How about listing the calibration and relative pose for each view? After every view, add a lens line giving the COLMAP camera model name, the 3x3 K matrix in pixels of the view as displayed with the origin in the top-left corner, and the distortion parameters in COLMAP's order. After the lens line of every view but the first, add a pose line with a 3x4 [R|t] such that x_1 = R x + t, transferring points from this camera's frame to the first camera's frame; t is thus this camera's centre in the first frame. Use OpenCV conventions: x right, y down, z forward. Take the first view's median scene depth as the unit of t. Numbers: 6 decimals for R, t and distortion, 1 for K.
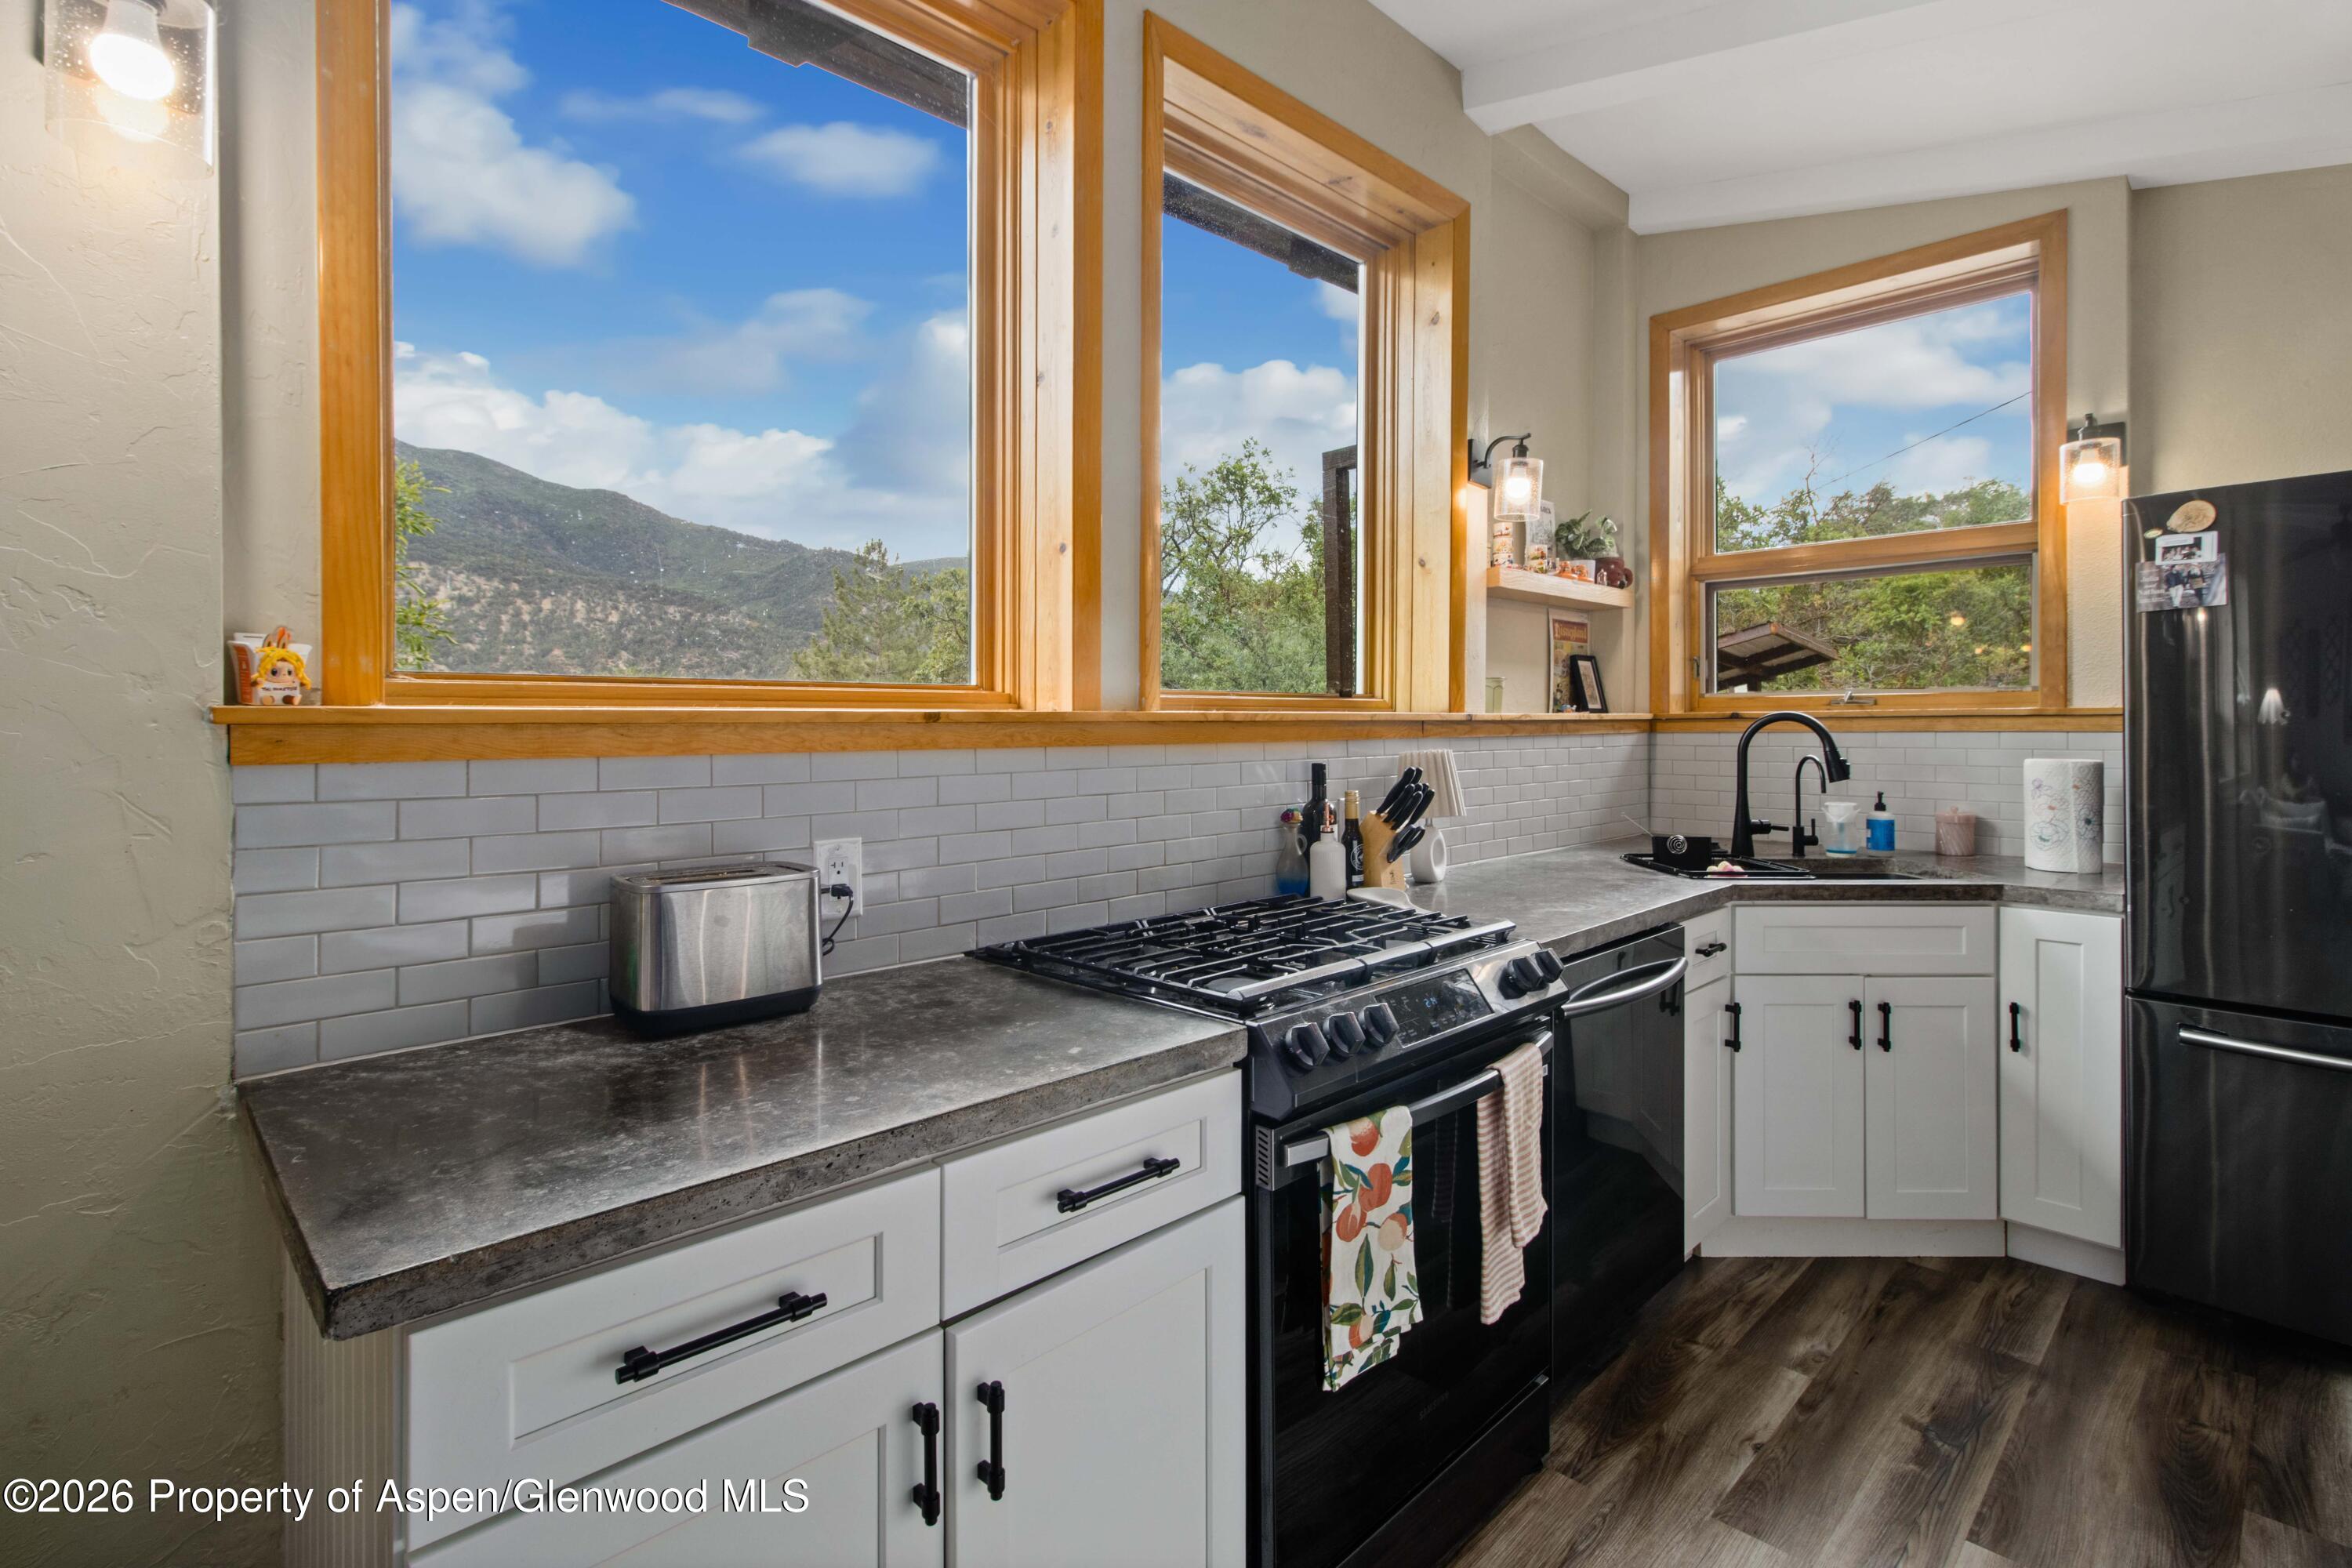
lens RADIAL K [[1135.6, 0, 1138.8], [0, 1135.6, 732.0], [0, 0, 1]] dist [-0.001490, -0.000003]
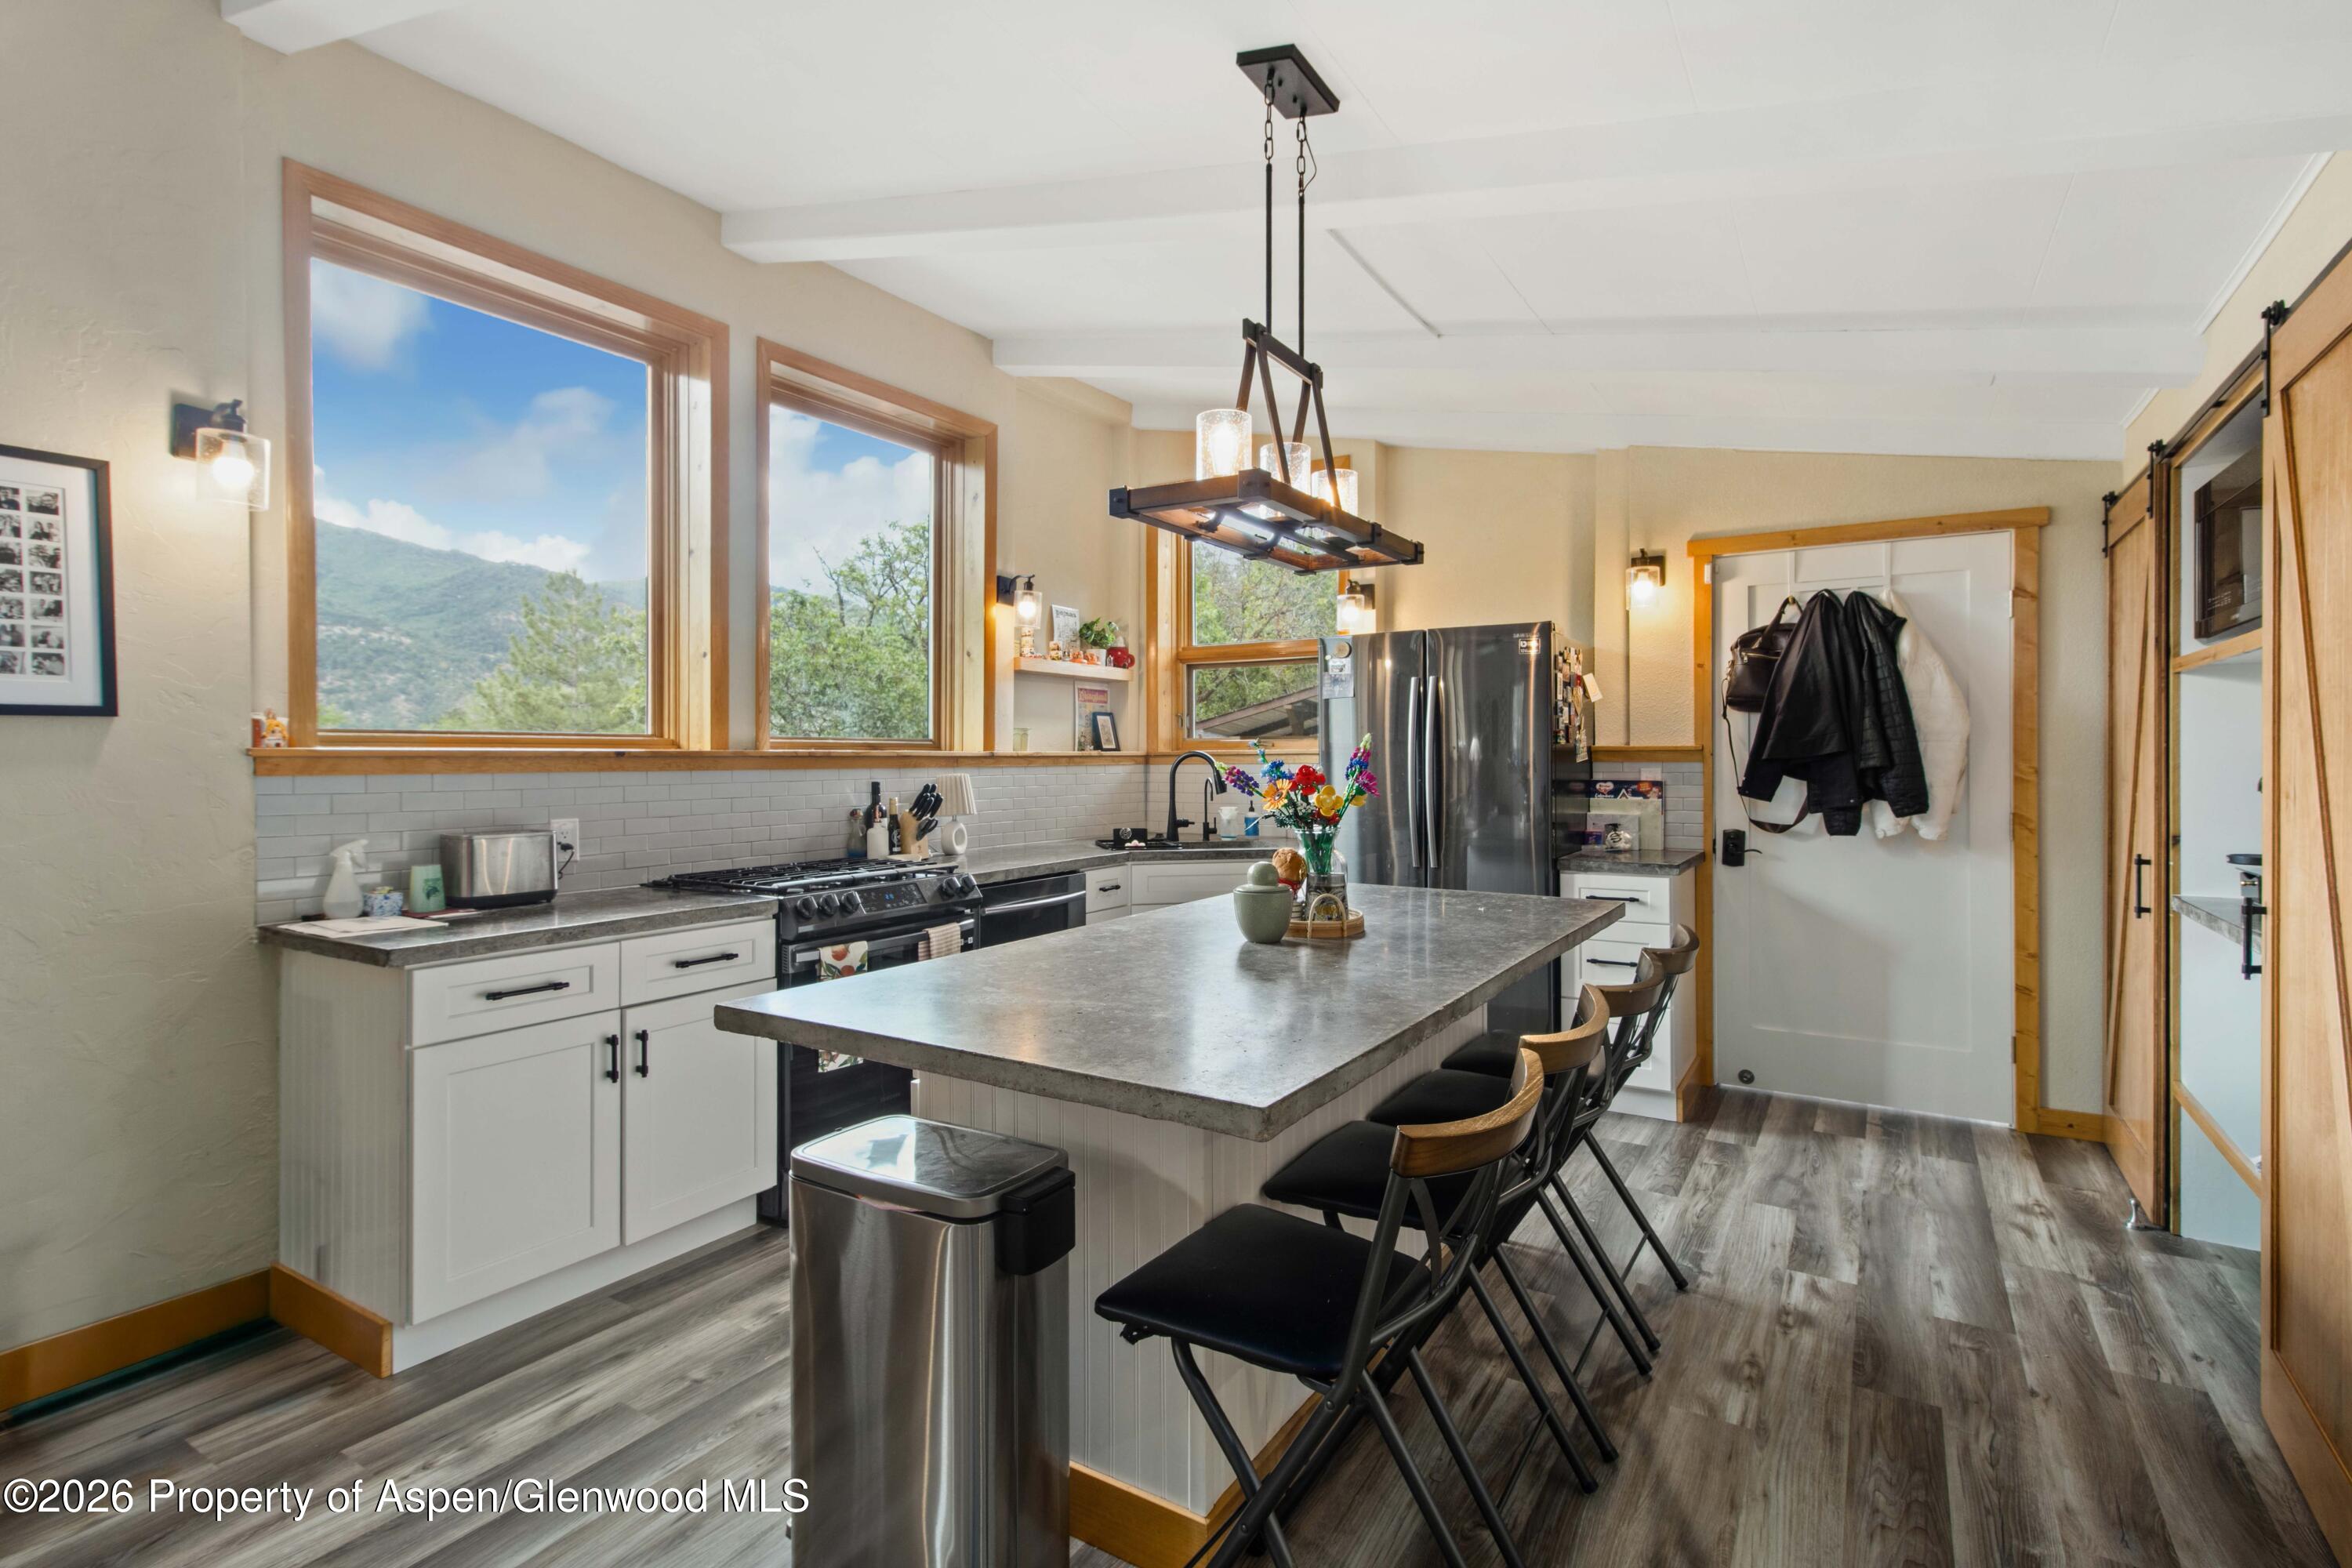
lens RADIAL K [[1184.1, 0, 1168.5], [0, 1184.1, 770.5], [0, 0, 1]] dist [0.017944, -0.000097]
pose [[0.971495, -0.000288, 0.237059, 0.163163], [-0.000347, 0.999996, 0.002635, 0.006469], [-0.237058, -0.002642, 0.971492, -0.784198]]
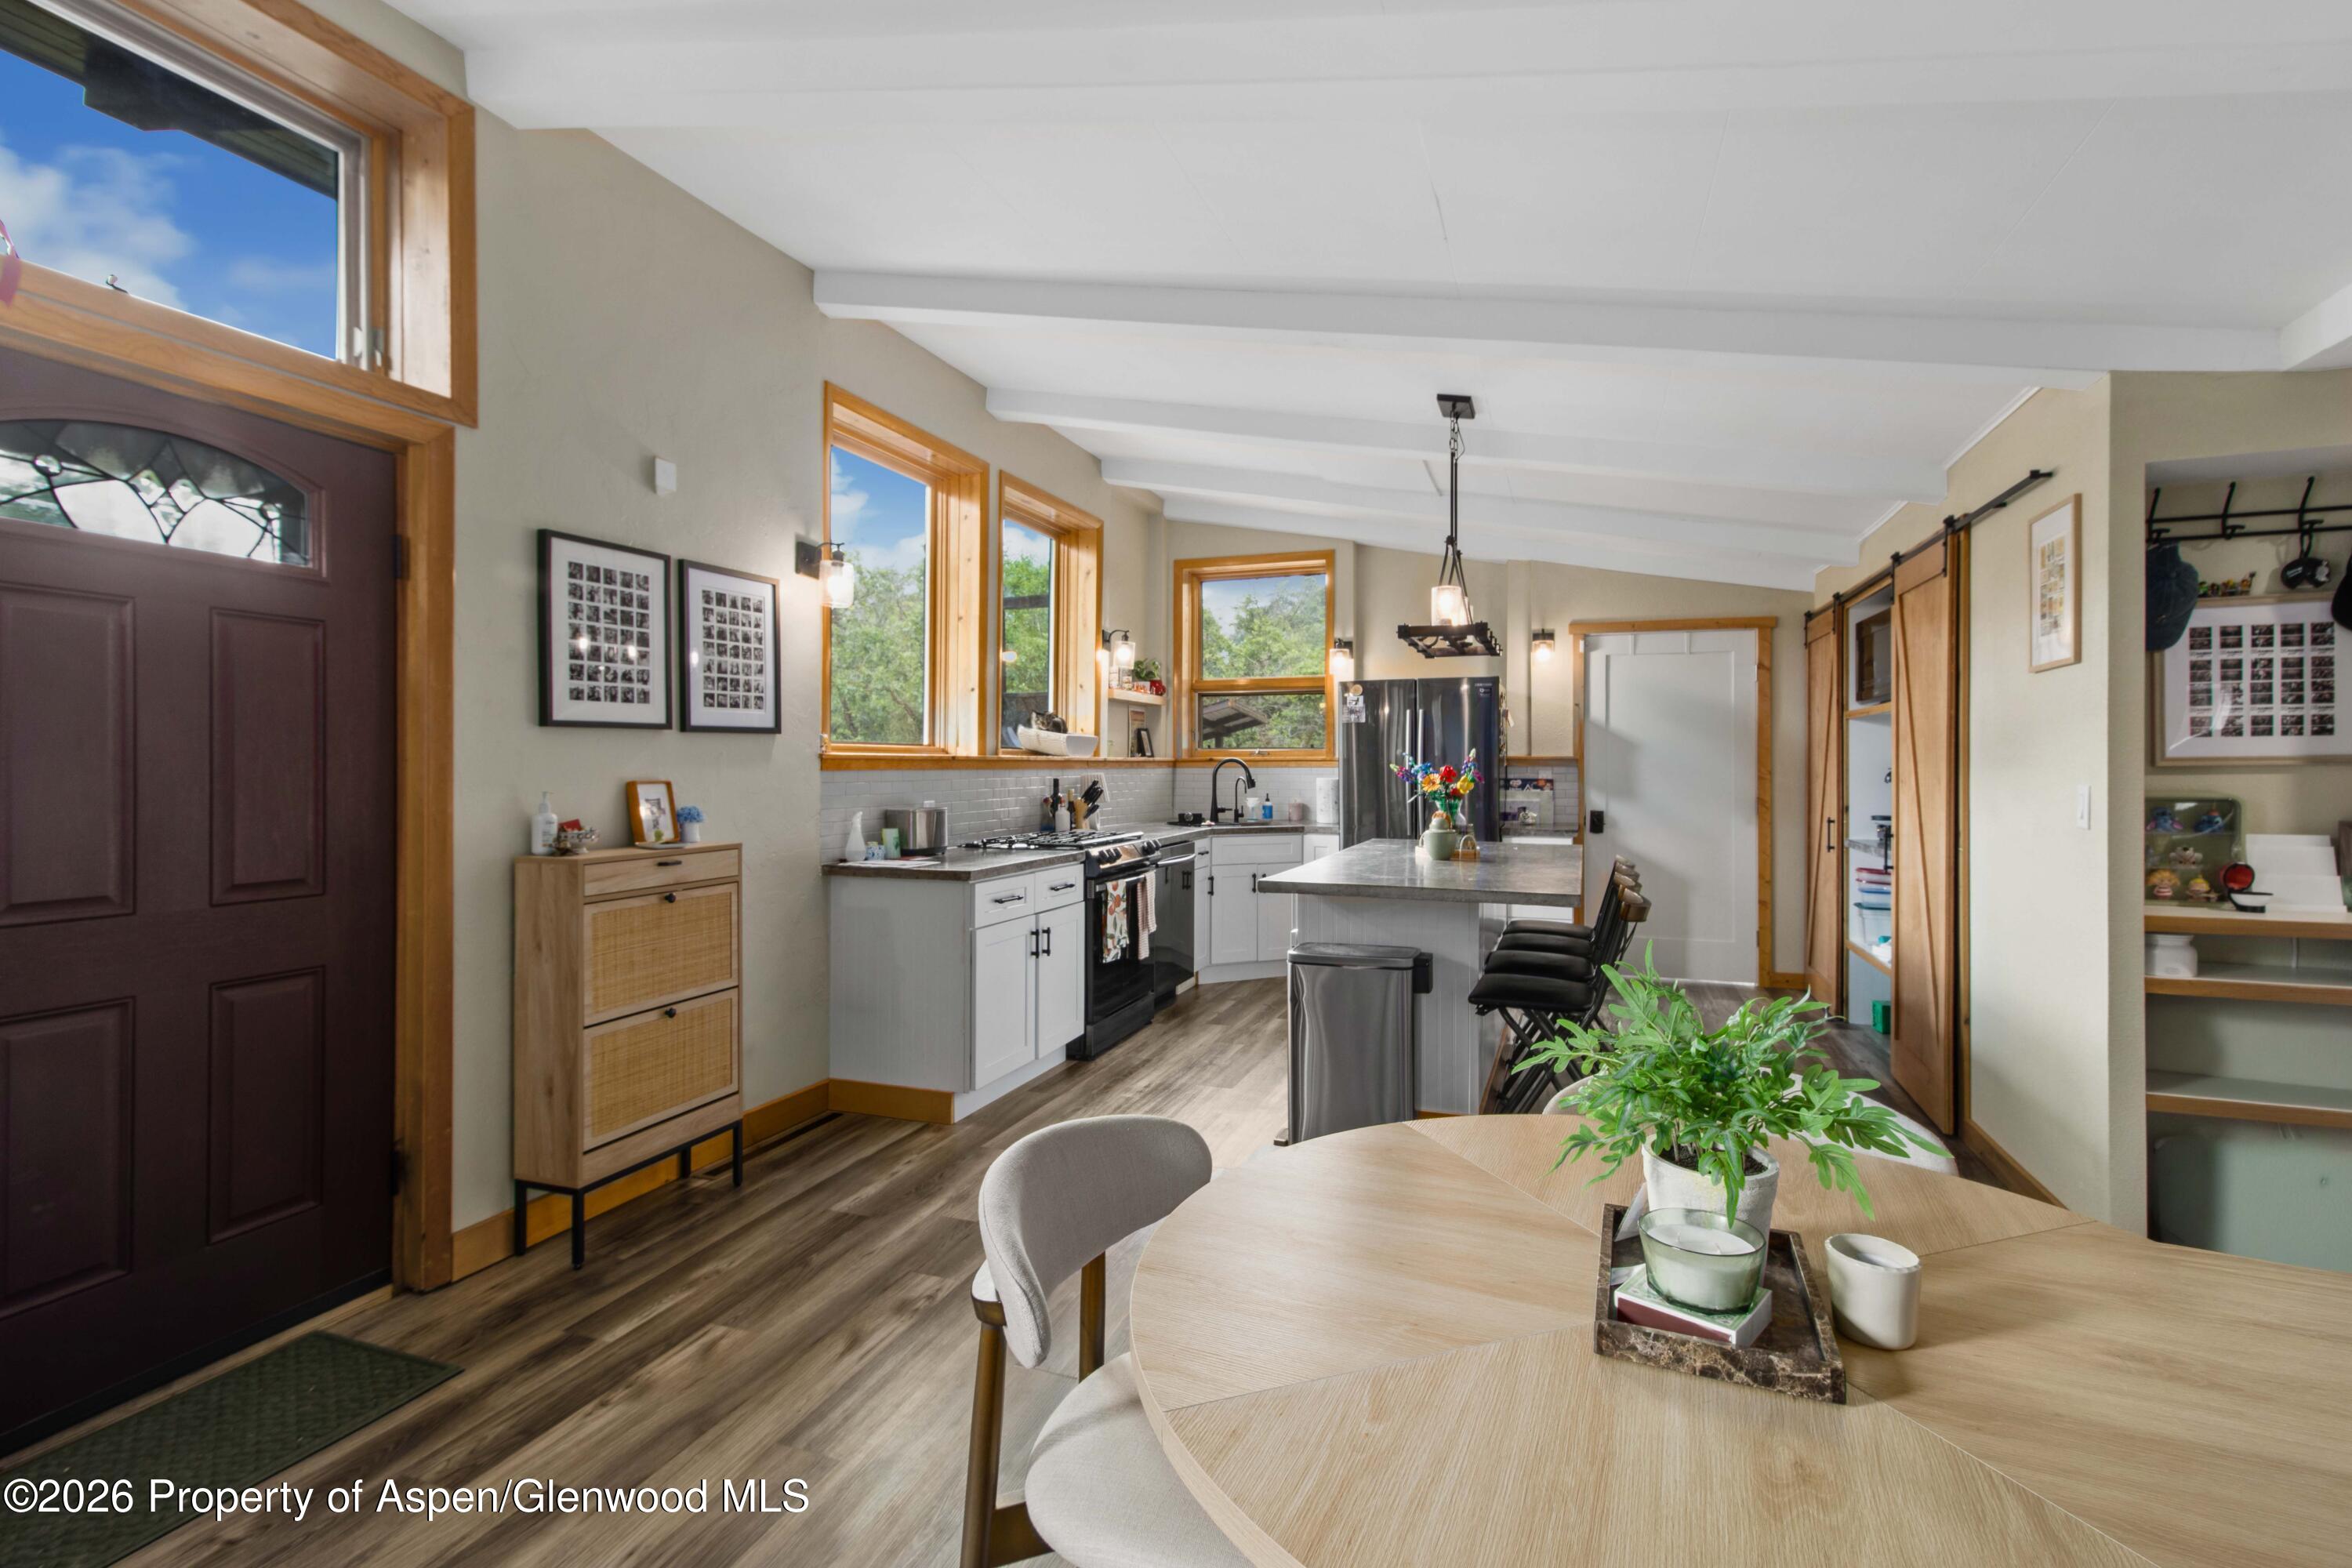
lens RADIAL K [[1184.1, 0, 1168.5], [0, 1184.1, 770.5], [0, 0, 1]] dist [0.017944, -0.000097]
pose [[0.899078, 0.004116, 0.437769, -0.710029], [-0.003238, 0.999991, -0.002752, 0.017704], [-0.437776, 0.001057, 0.899083, -1.316526]]
